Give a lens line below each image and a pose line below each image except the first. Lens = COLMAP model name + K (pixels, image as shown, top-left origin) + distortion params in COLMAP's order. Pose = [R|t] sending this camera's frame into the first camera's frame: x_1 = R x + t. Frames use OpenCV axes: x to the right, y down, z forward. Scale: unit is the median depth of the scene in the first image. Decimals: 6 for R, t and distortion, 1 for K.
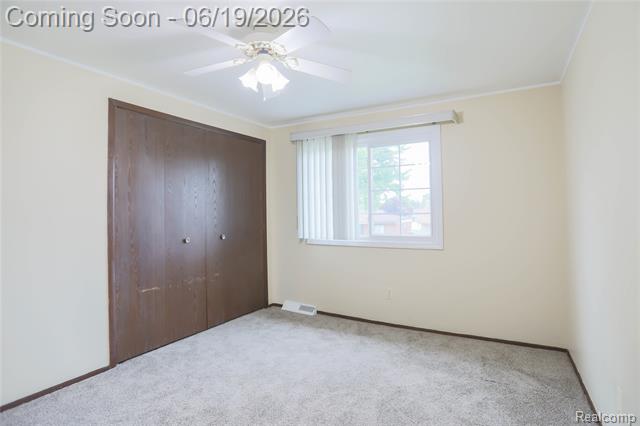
lens RADIAL K [[330.6, 0, 322.4], [0, 330.6, 212.5], [0, 0, 1]] dist [-0.057667, 0.020461]
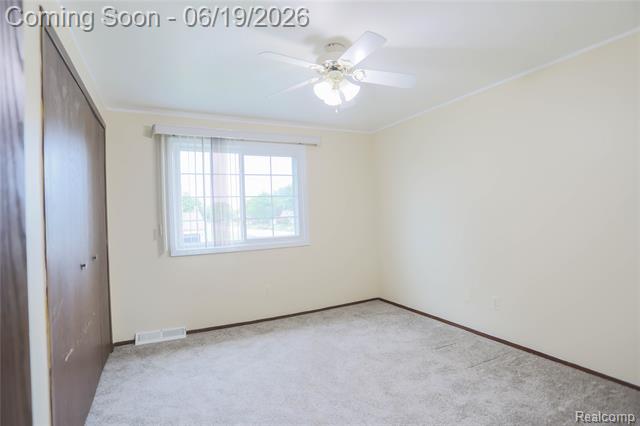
lens RADIAL K [[330.6, 0, 323.4], [0, 330.6, 212.8], [0, 0, 1]] dist [-0.057667, 0.020461]
pose [[0.545986, -0.010571, 0.837728, -0.583708], [0.031218, 0.999483, -0.007734, 0.000912], [-0.837212, 0.030375, 0.546034, 0.227429]]
